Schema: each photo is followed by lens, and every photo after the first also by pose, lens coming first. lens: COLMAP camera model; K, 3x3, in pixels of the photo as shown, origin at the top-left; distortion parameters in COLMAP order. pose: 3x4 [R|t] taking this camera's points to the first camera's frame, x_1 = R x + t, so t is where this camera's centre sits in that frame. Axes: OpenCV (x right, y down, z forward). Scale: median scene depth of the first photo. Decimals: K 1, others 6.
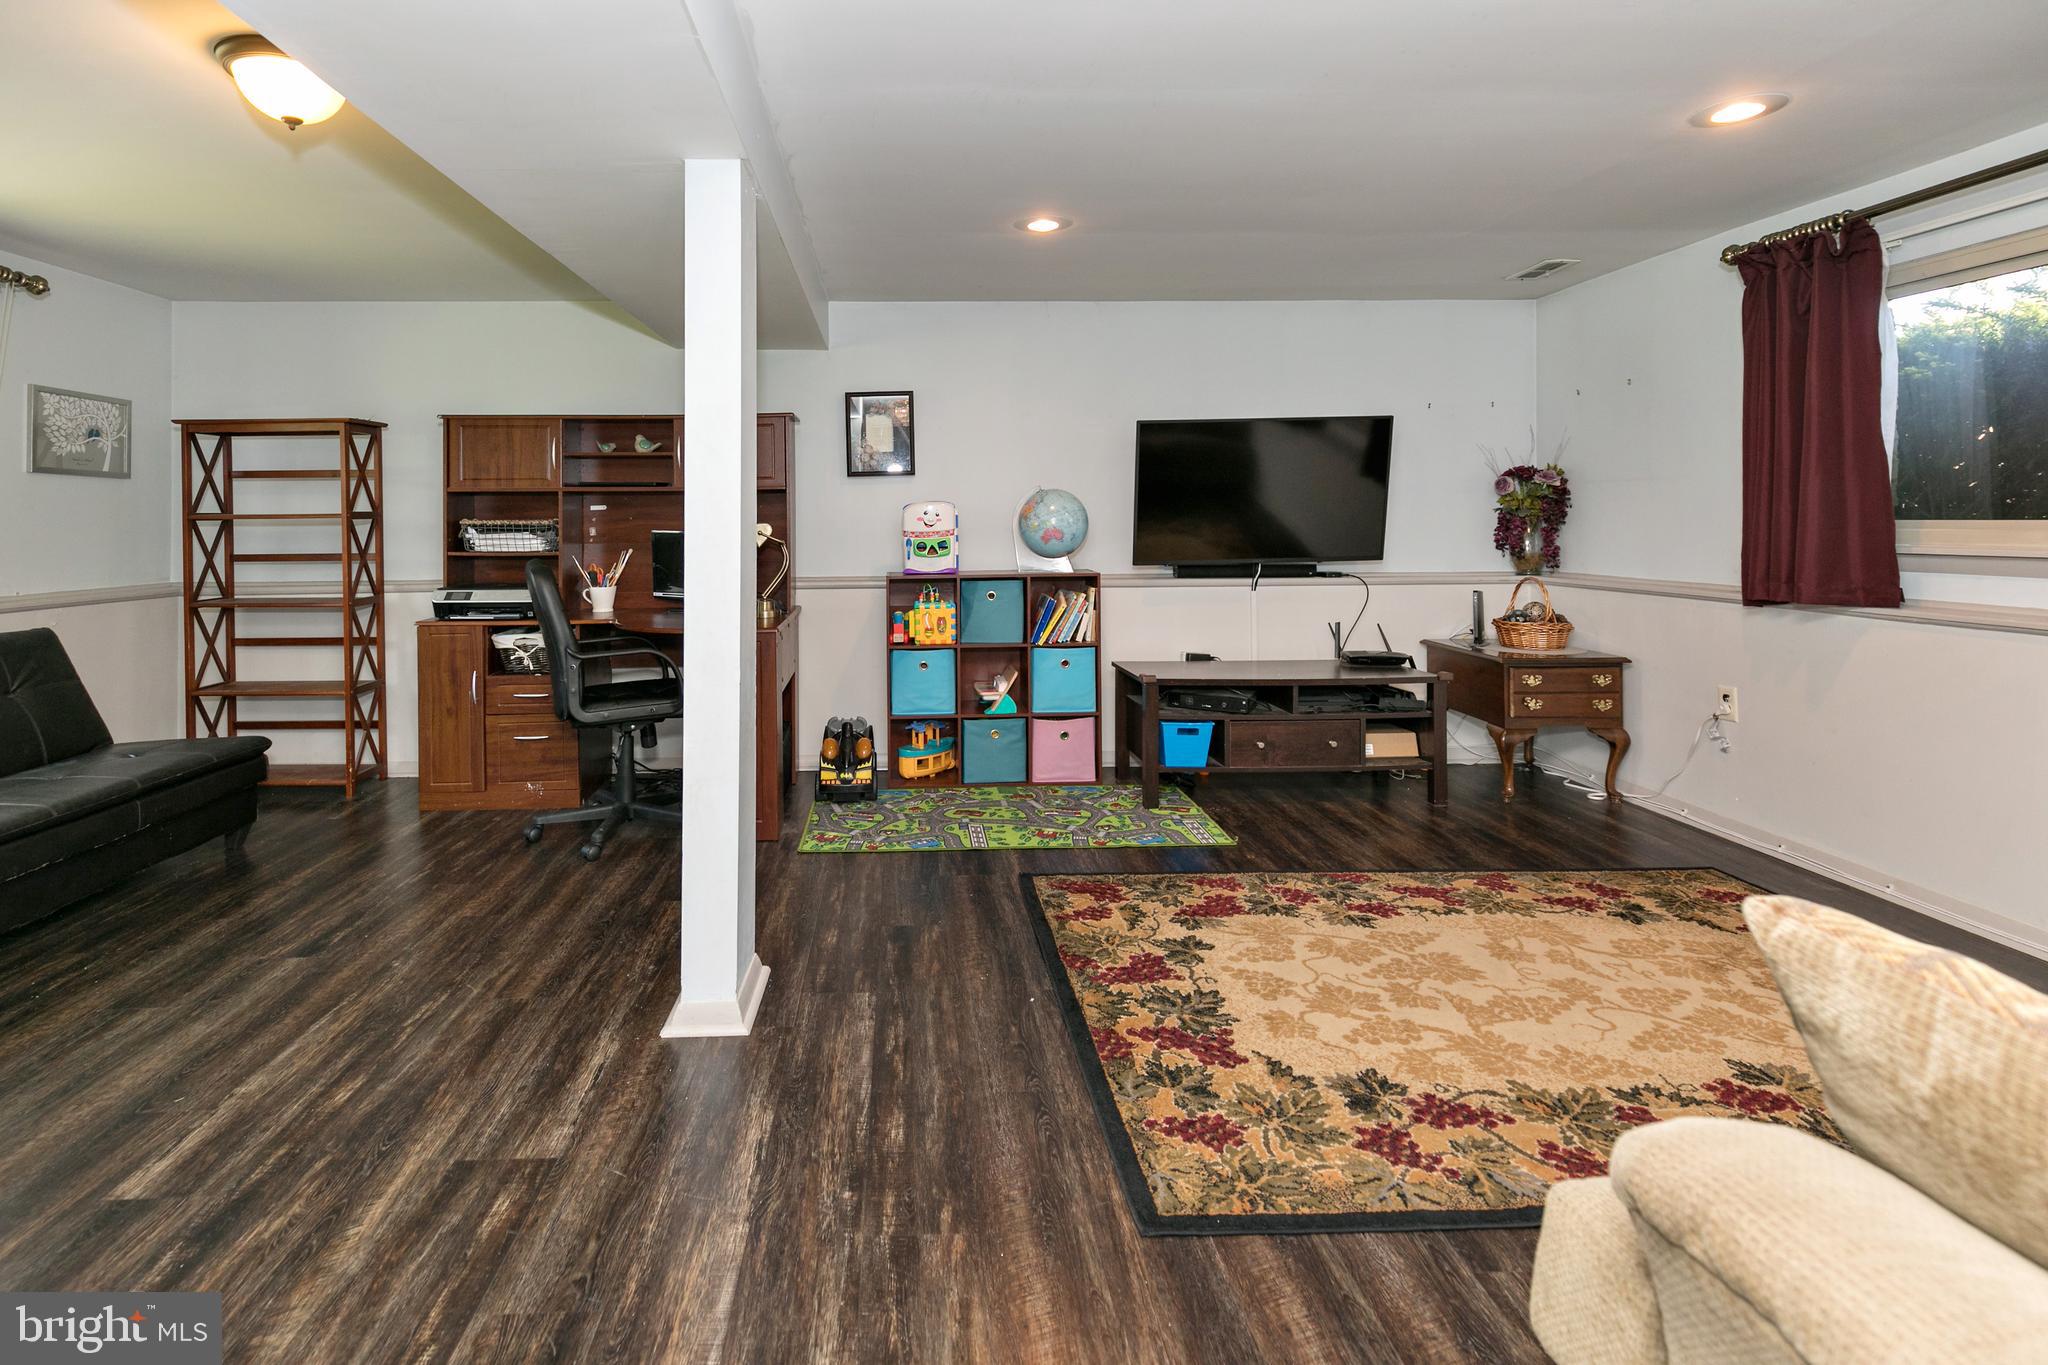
lens RADIAL K [[1056.2, 0, 1025.5], [0, 1056.2, 503.2], [0, 0, 1]] dist [0.005857, -0.000592]
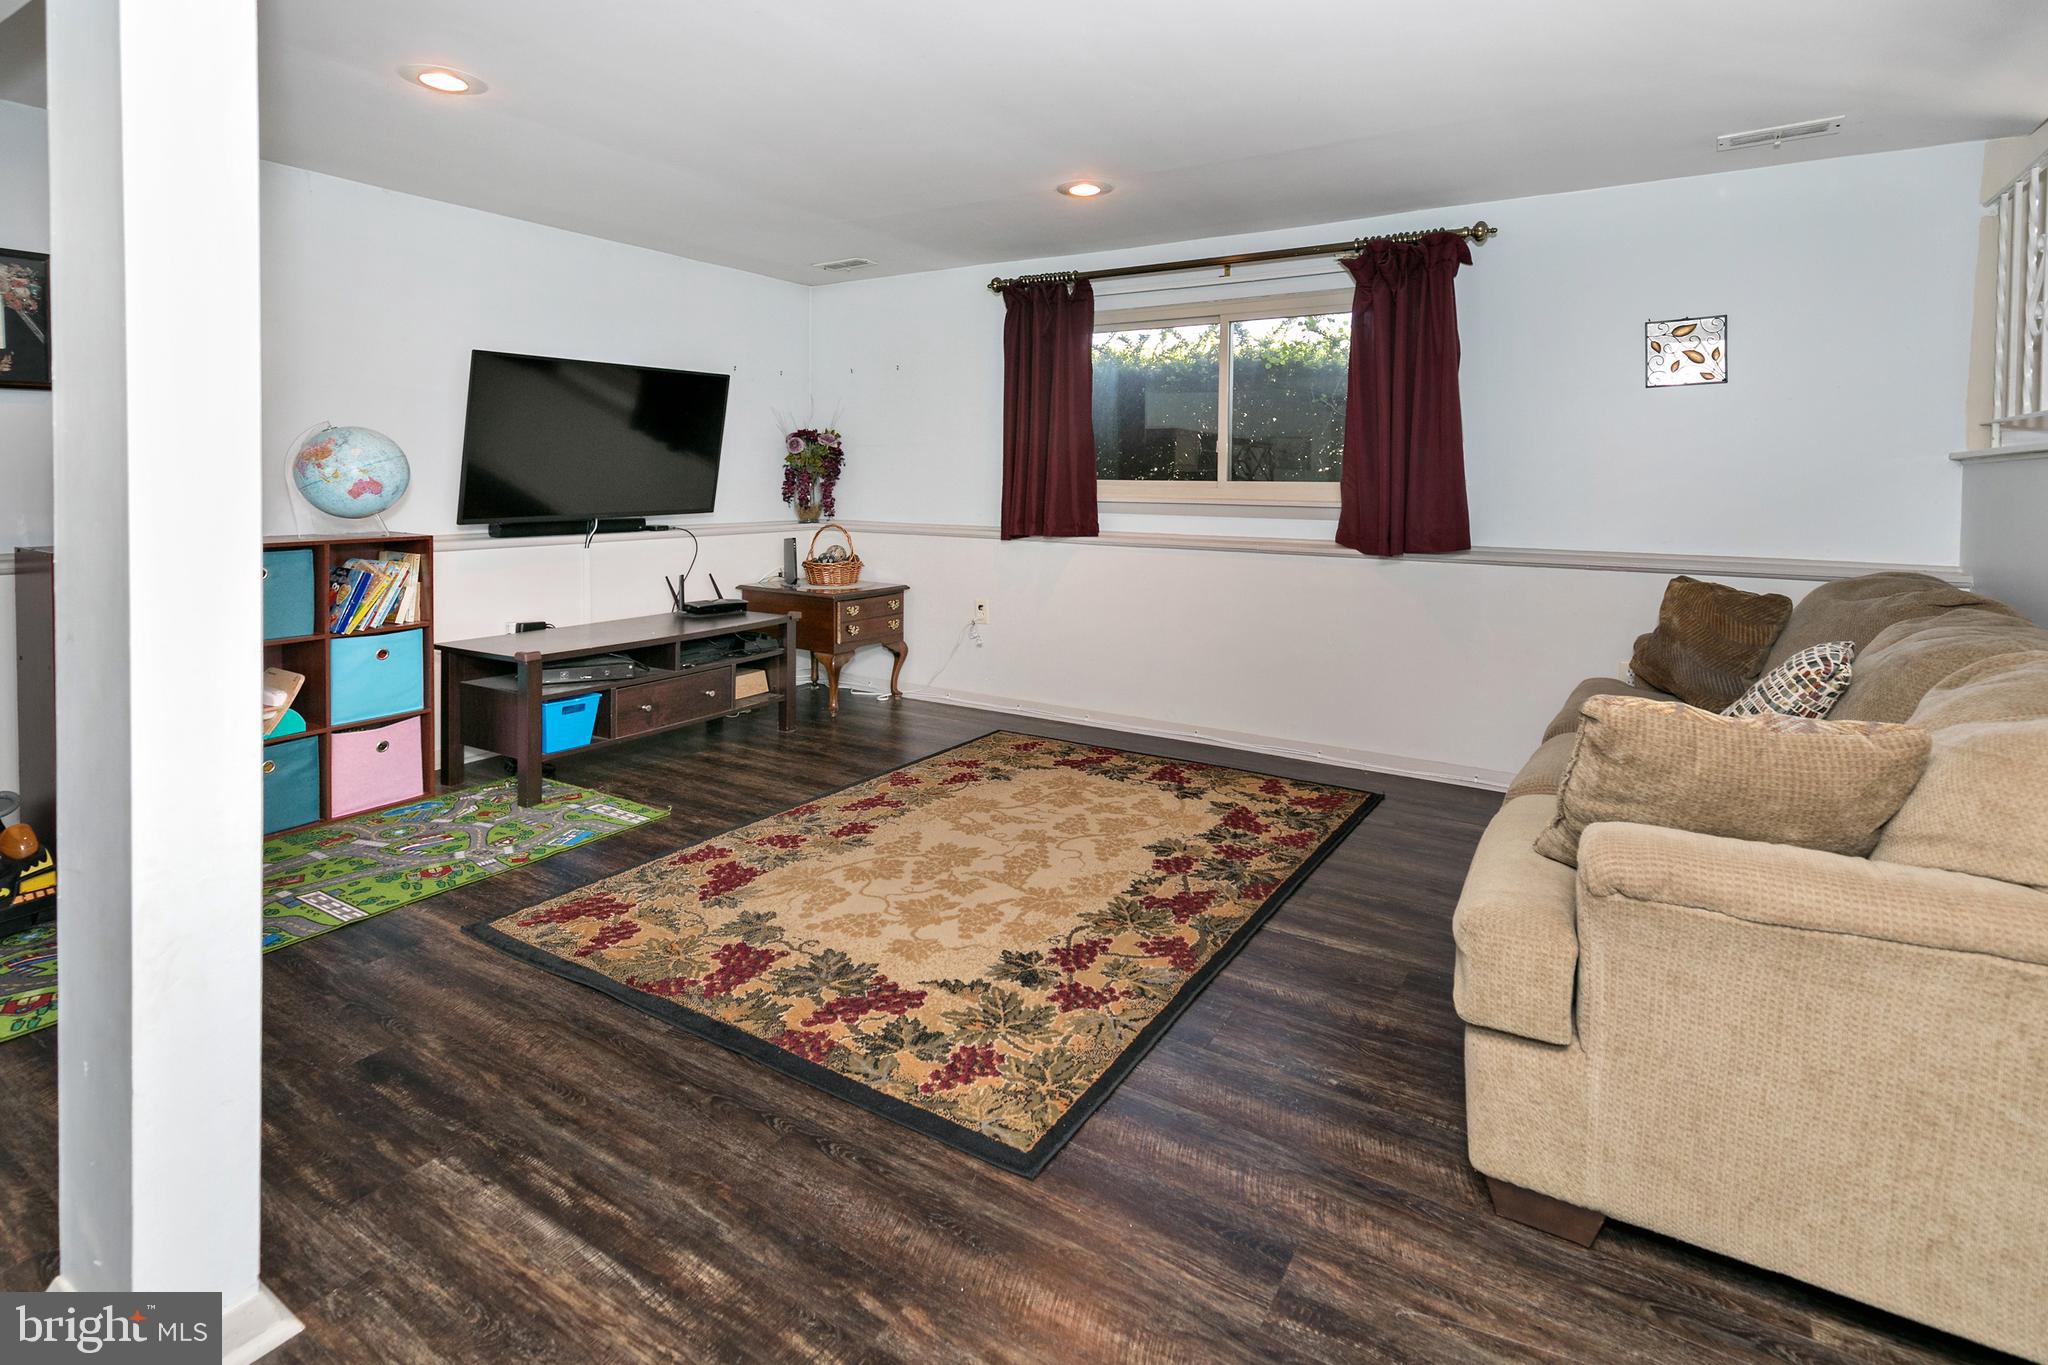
lens RADIAL K [[953.1, 0, 1032.5], [0, 953.1, 503.0], [0, 0, 1]] dist [0.002541, -0.000503]
pose [[0.556965, -0.011303, 0.830459, -0.296791], [-0.028047, 0.999081, 0.032409, 0.005677], [-0.830062, -0.041342, 0.556136, 0.237894]]
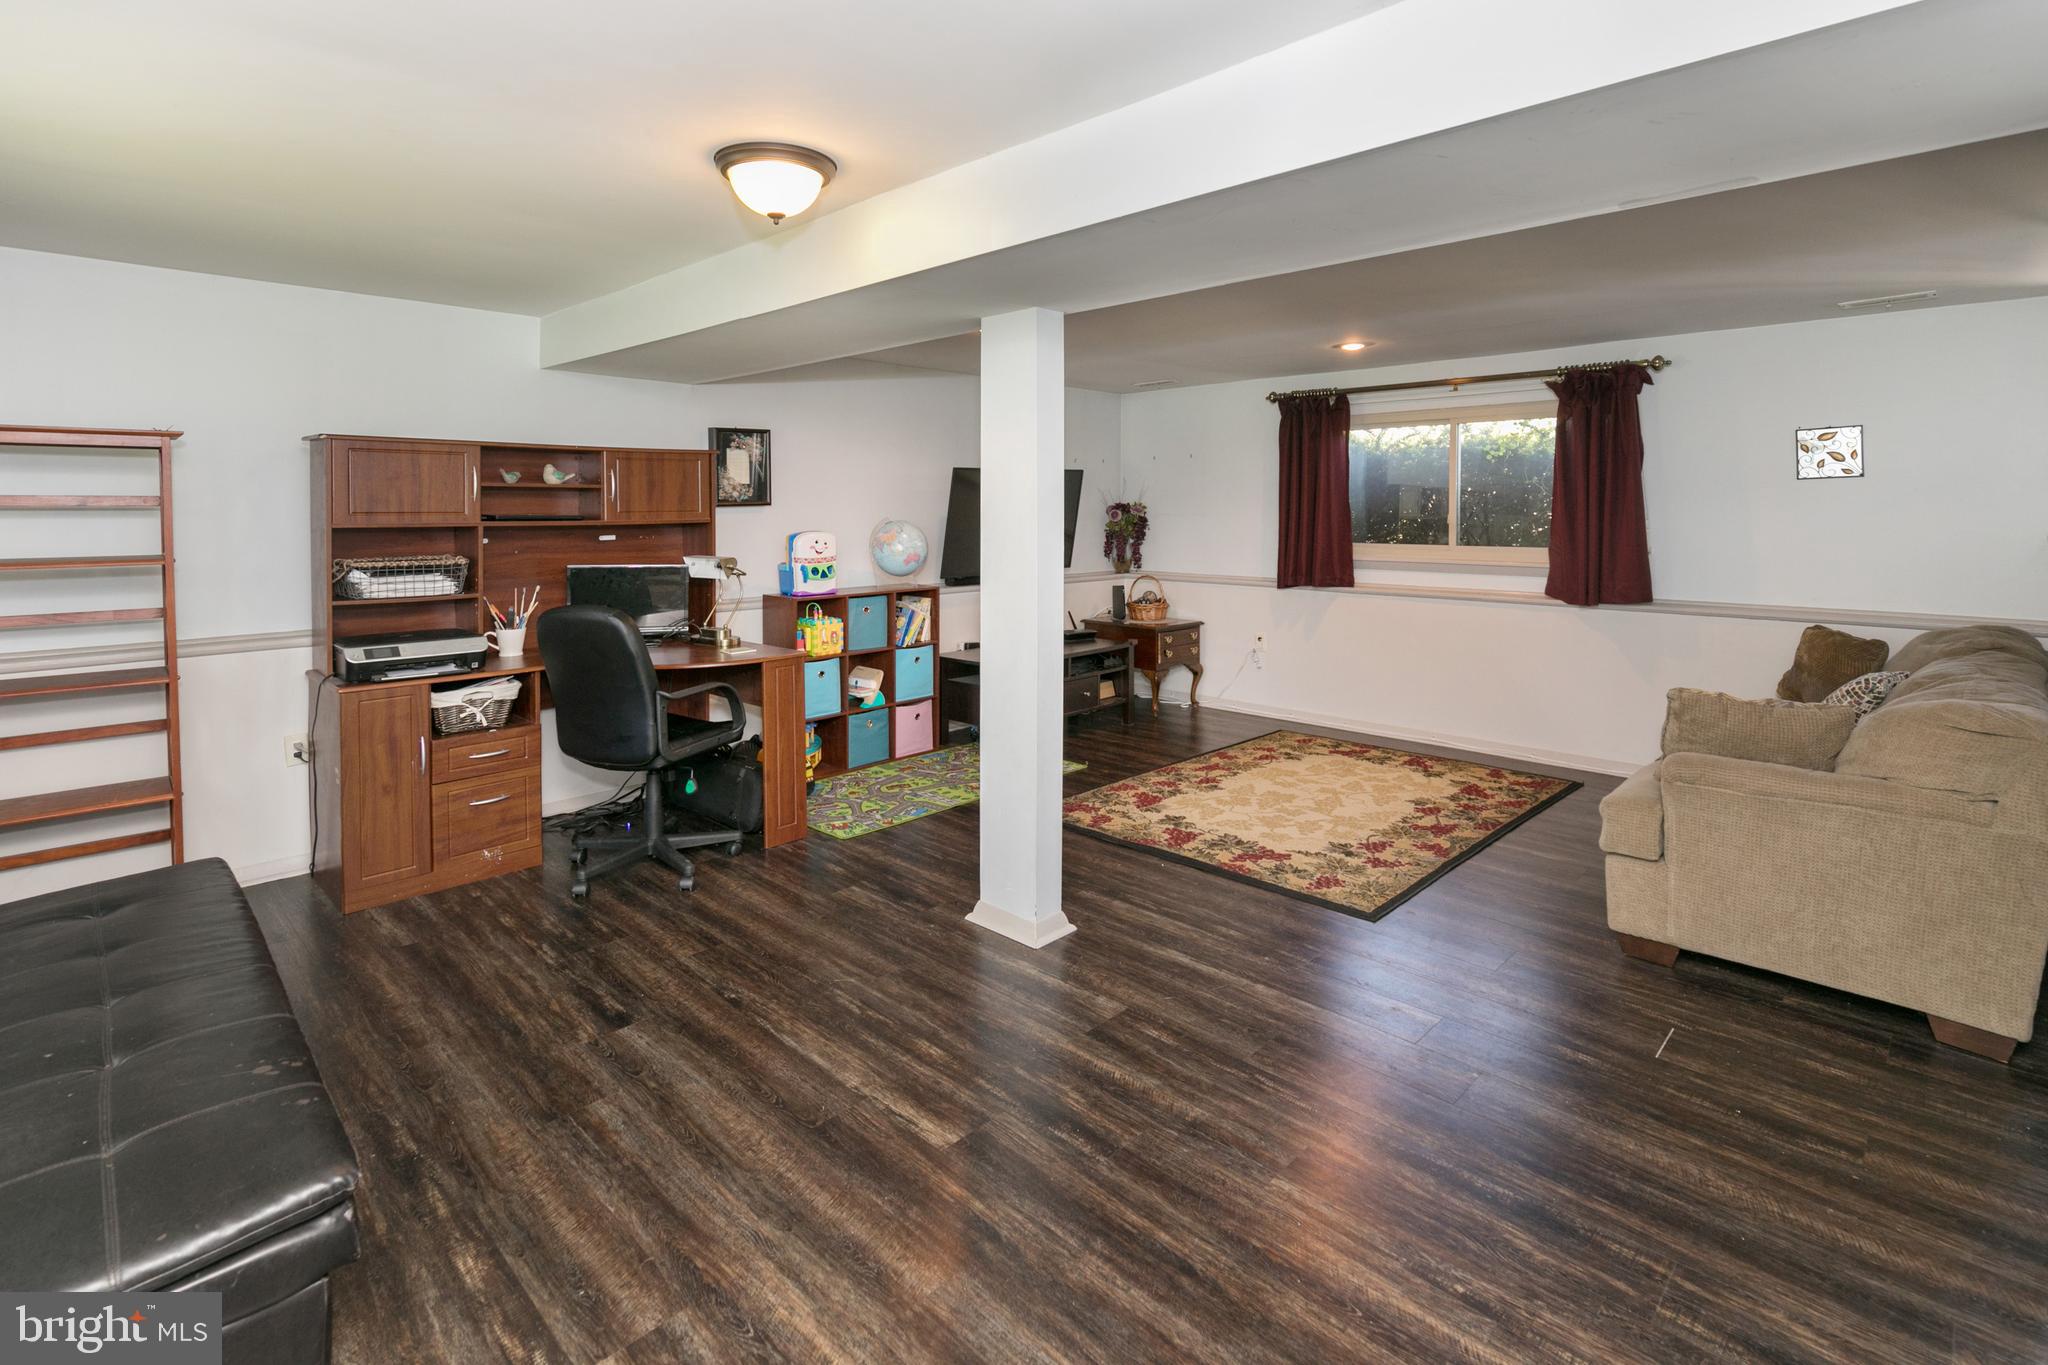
lens RADIAL K [[1056.2, 0, 1025.5], [0, 1056.2, 503.2], [0, 0, 1]] dist [0.005857, -0.000592]
pose [[0.685583, 0.005919, 0.727970, -0.851236], [-0.023941, 0.999609, 0.014419, -0.060215], [-0.727600, -0.027314, 0.685457, 0.050571]]
